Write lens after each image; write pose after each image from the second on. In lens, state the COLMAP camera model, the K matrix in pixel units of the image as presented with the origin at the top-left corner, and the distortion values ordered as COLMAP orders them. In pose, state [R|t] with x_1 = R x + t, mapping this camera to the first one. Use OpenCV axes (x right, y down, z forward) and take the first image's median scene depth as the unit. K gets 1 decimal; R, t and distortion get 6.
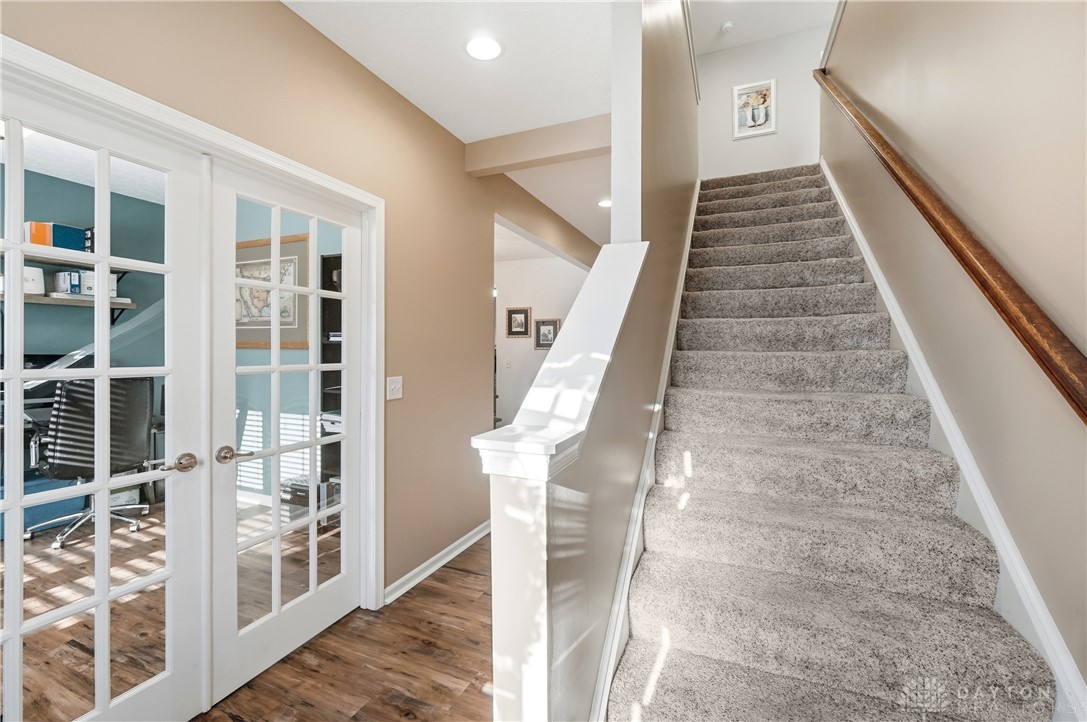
lens RADIAL K [[461.4, 0, 543.6], [0, 461.4, 357.3], [0, 0, 1]] dist [-0.014918, 0.007248]
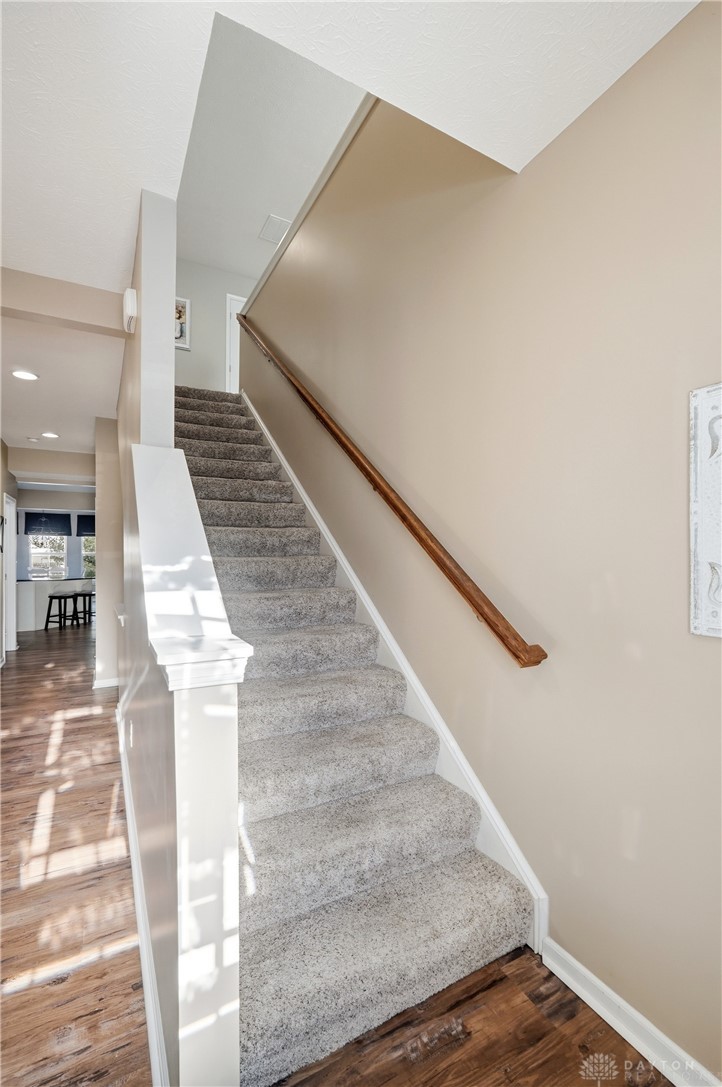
lens RADIAL K [[469.8, 0, 360.2], [0, 469.8, 561.9], [0, 0, 1]] dist [-0.017264, 0.005959]
pose [[0.620443, -0.010432, 0.784182, -0.306825], [0.008252, 0.999943, 0.006773, -0.006893], [-0.784208, 0.002269, 0.620494, 0.049173]]
